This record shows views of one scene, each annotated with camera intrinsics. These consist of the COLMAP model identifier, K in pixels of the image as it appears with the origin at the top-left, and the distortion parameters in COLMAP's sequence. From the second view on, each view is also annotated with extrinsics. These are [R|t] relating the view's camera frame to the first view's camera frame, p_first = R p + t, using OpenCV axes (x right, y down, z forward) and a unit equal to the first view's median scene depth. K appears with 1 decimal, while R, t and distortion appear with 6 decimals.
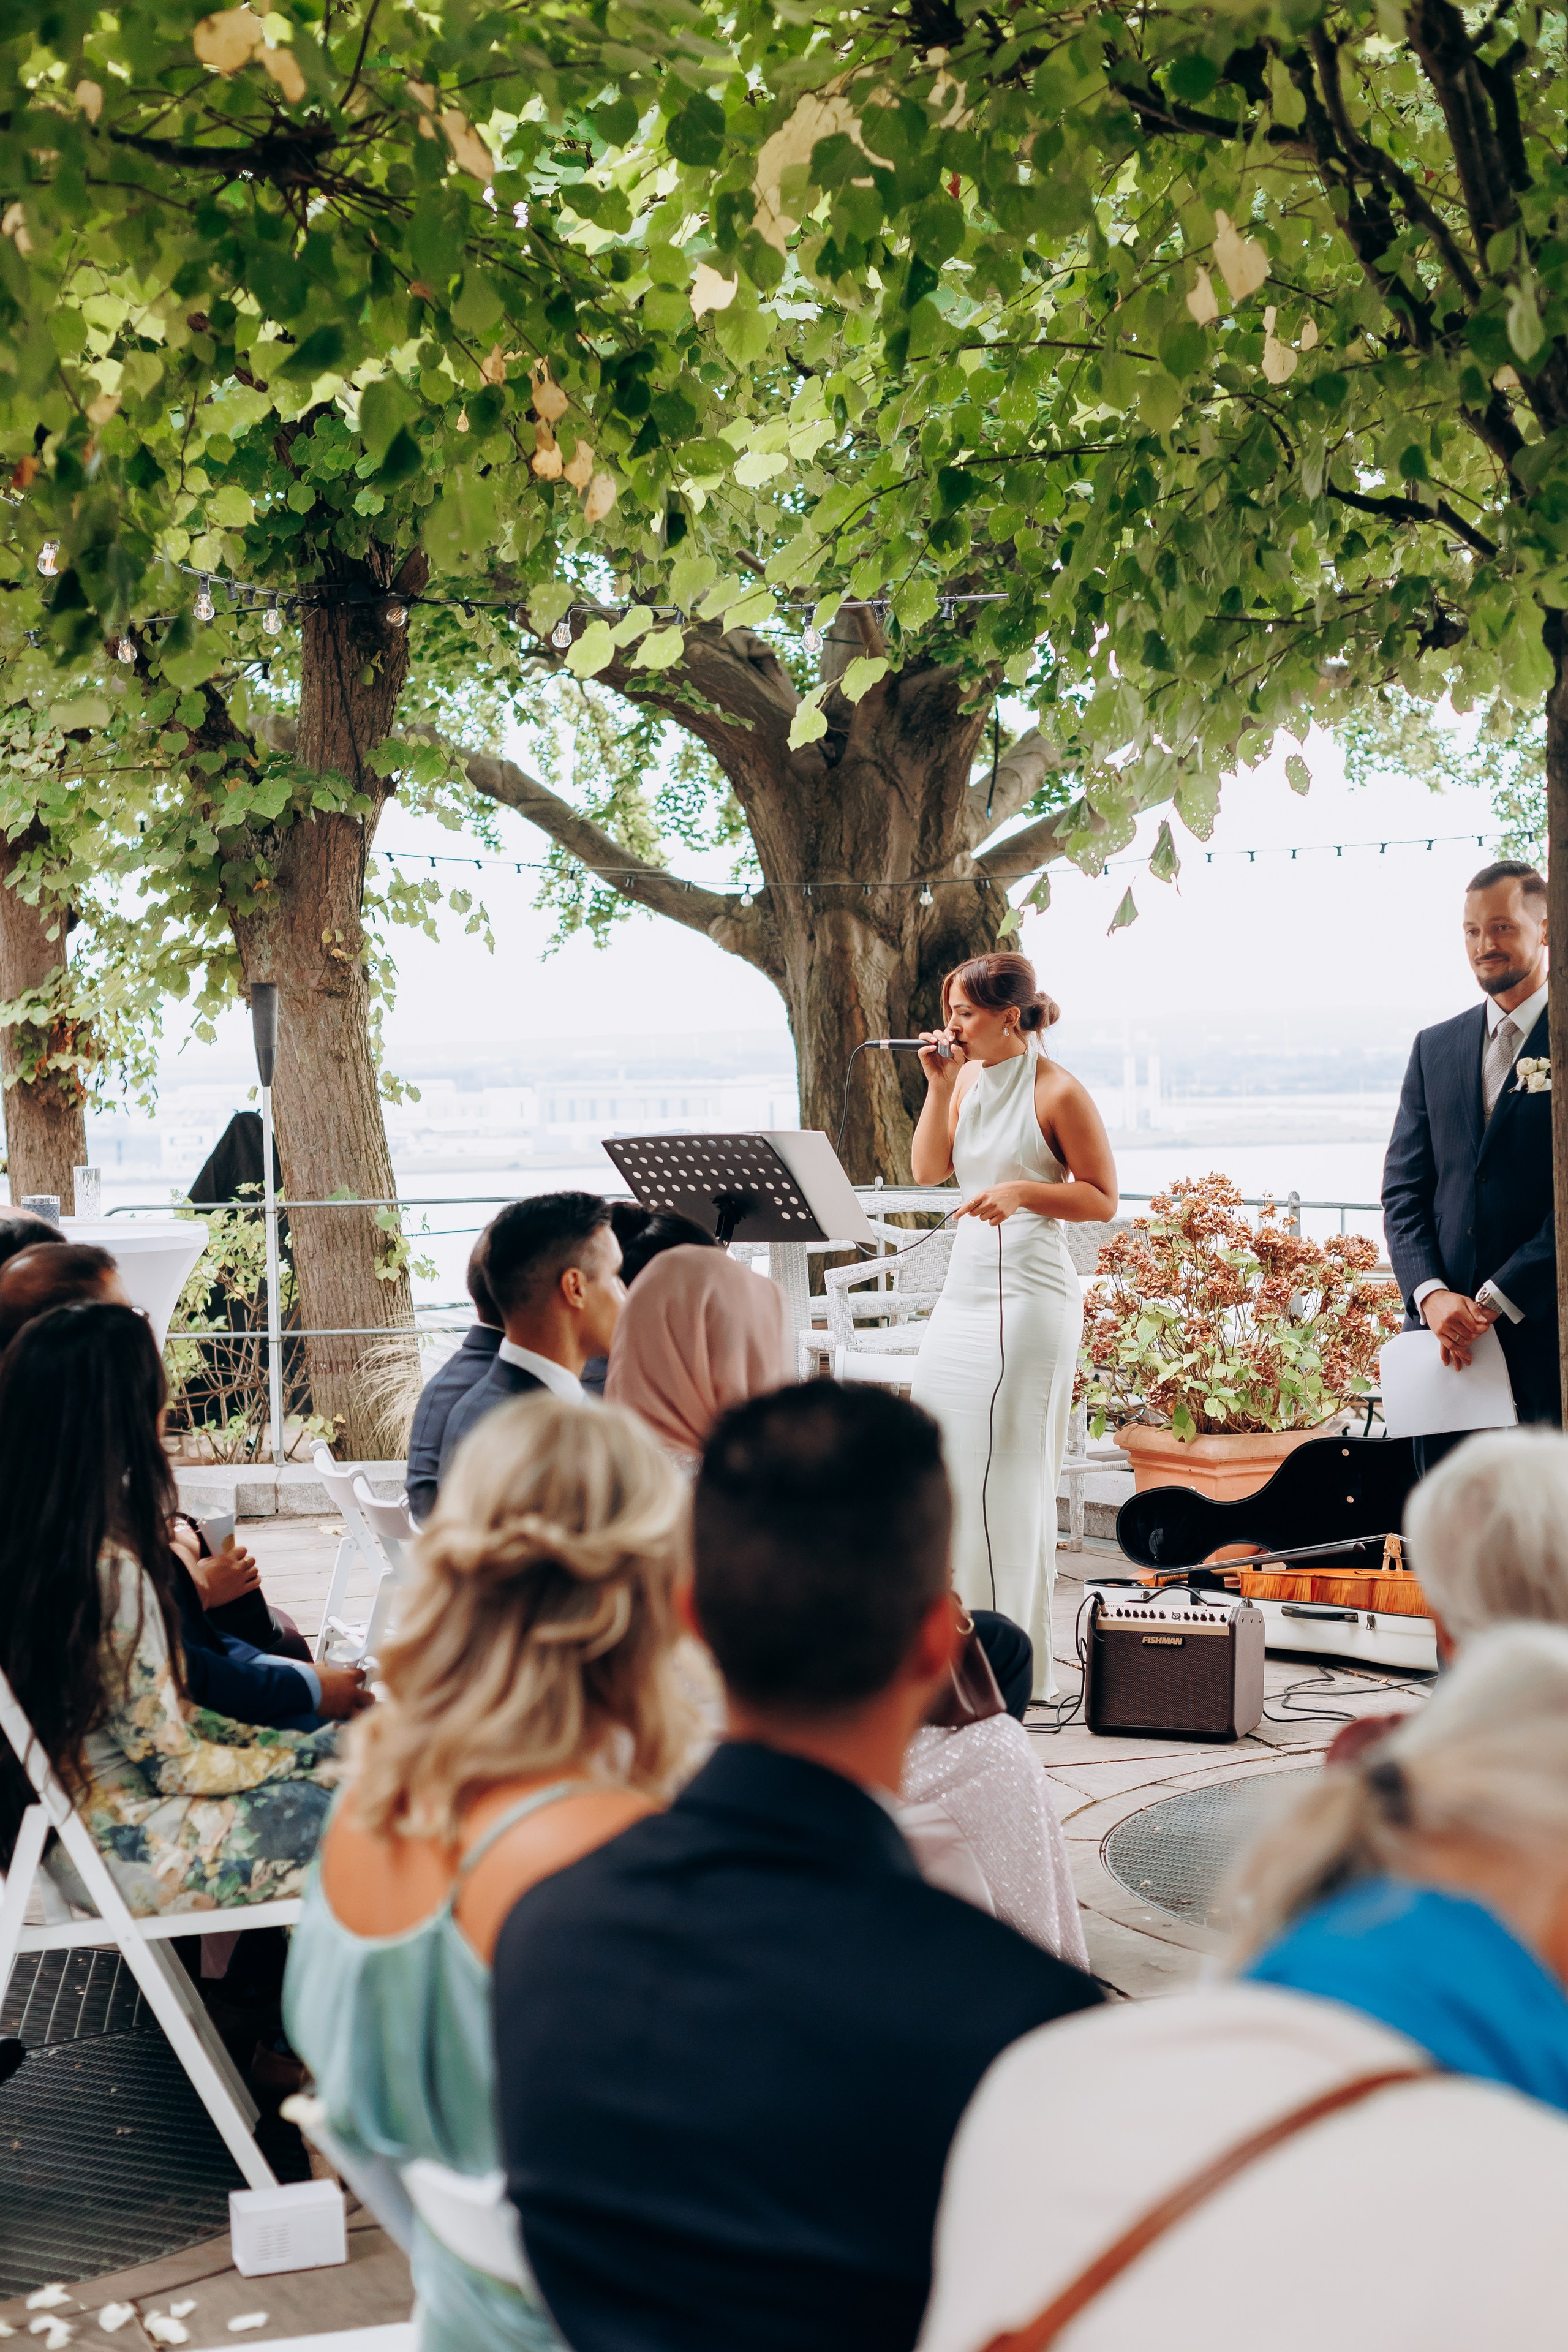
lens RADIAL K [[3504.4, 0, 784.0], [0, 3504.4, 1176.0], [0, 0, 1]] dist [0.018103, -0.020768]
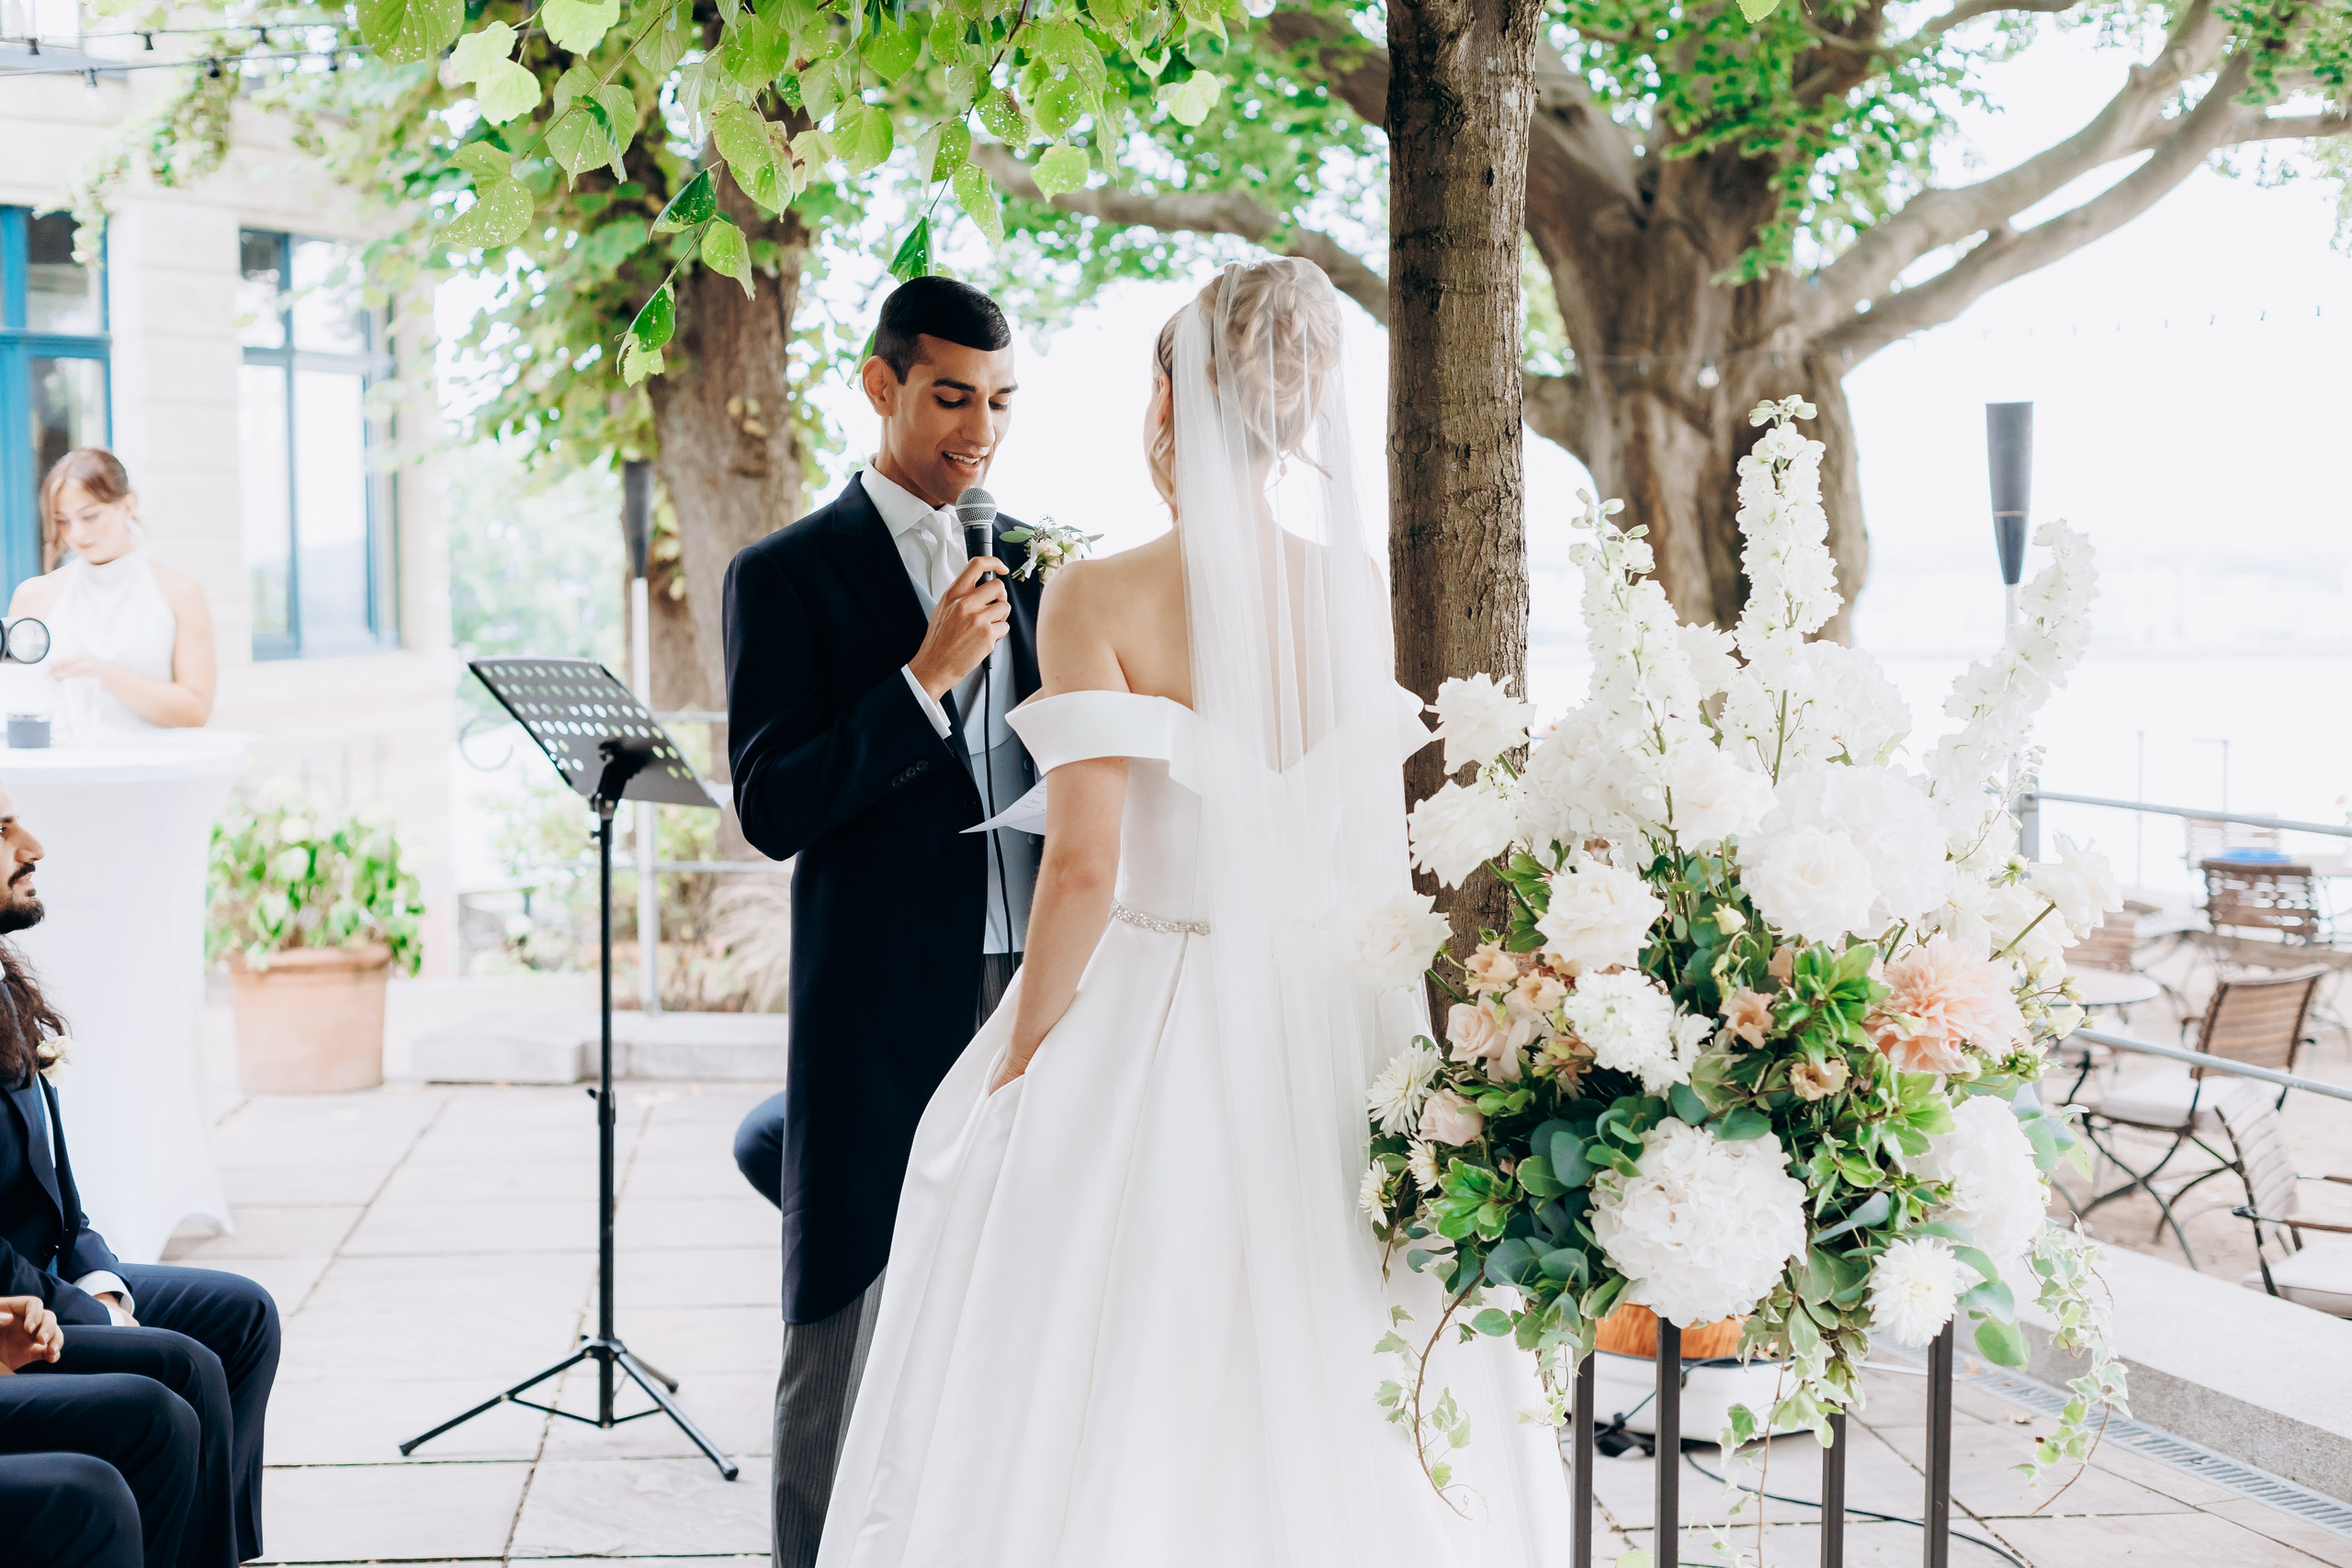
lens RADIAL K [[3428.3, 0, 1198.8], [0, 3428.3, 763.3], [0, 0, 1]] dist [0.002313, -0.040916]
pose [[0.974103, 0.029765, -0.224136, 0.131362], [-0.023336, 0.999238, 0.031282, -0.007530], [0.224896, -0.025241, 0.974056, 0.154136]]
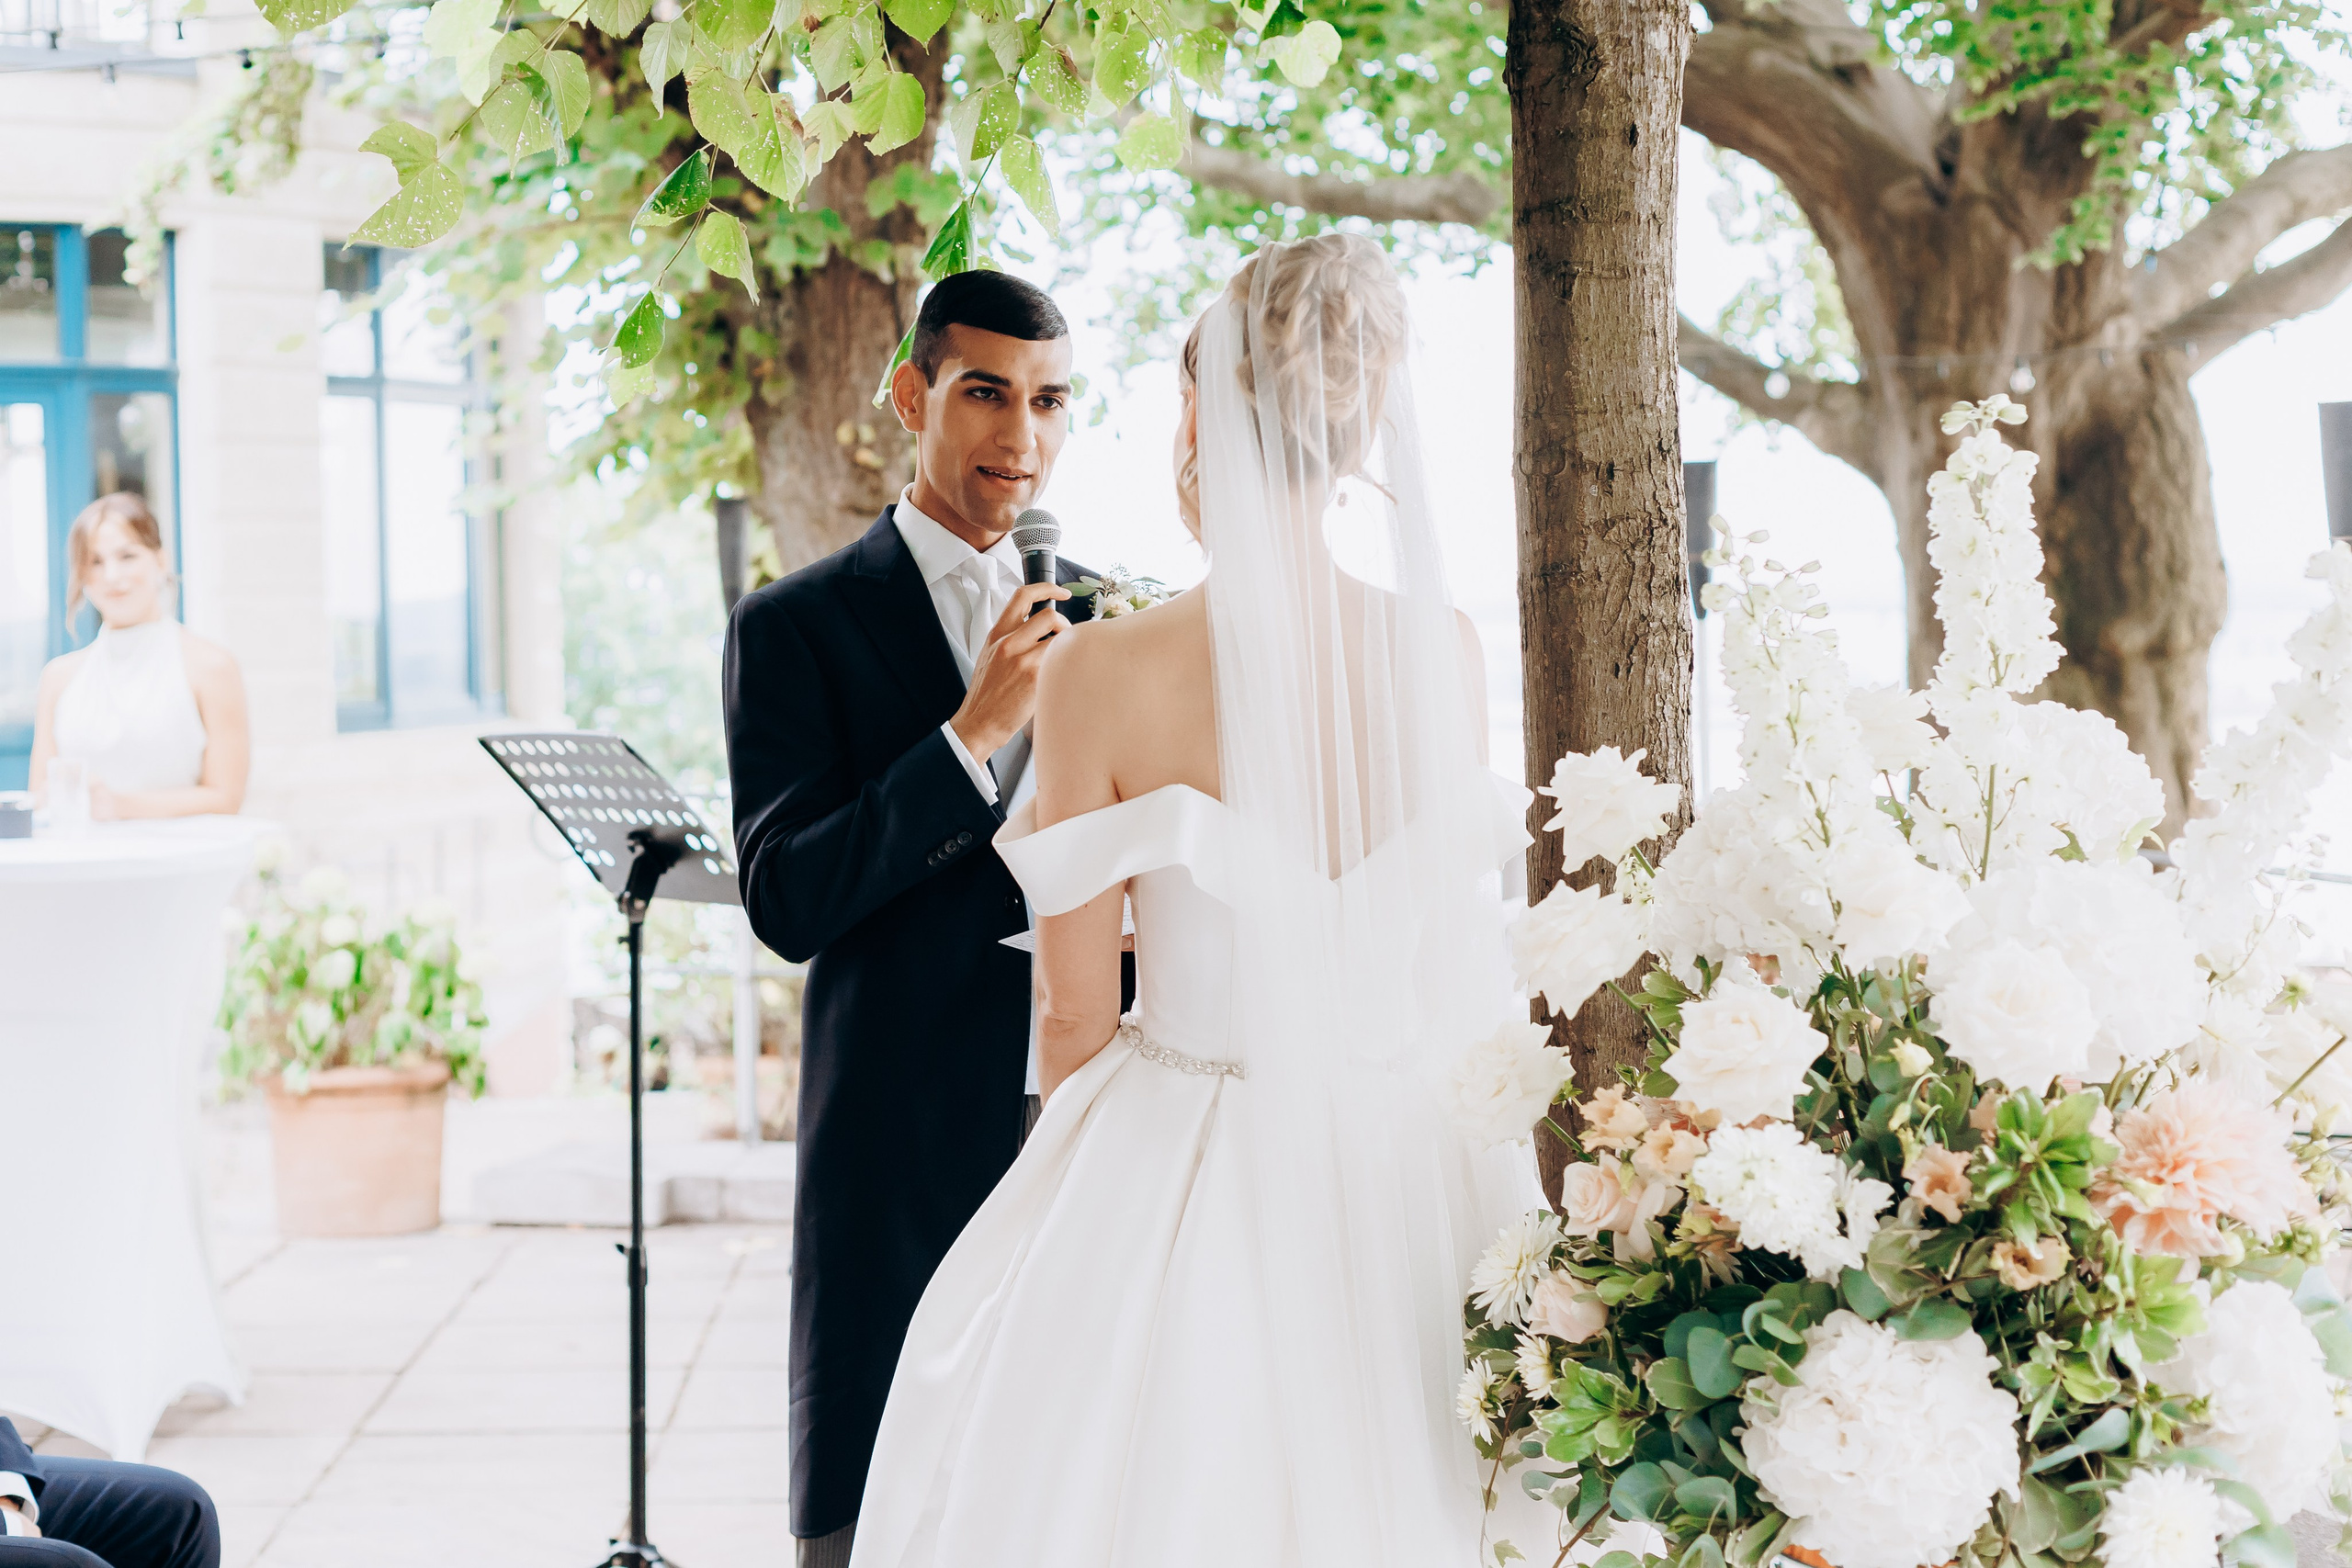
lens RADIAL K [[3969.8, 0, 1011.2], [0, 3969.8, 637.1], [0, 0, 1]] dist [0.011697, -0.152206]
pose [[0.943236, 0.007632, -0.332034, 0.138213], [-0.014459, 0.999732, -0.018096, -0.008313], [0.331807, 0.021870, 0.943094, 0.169165]]
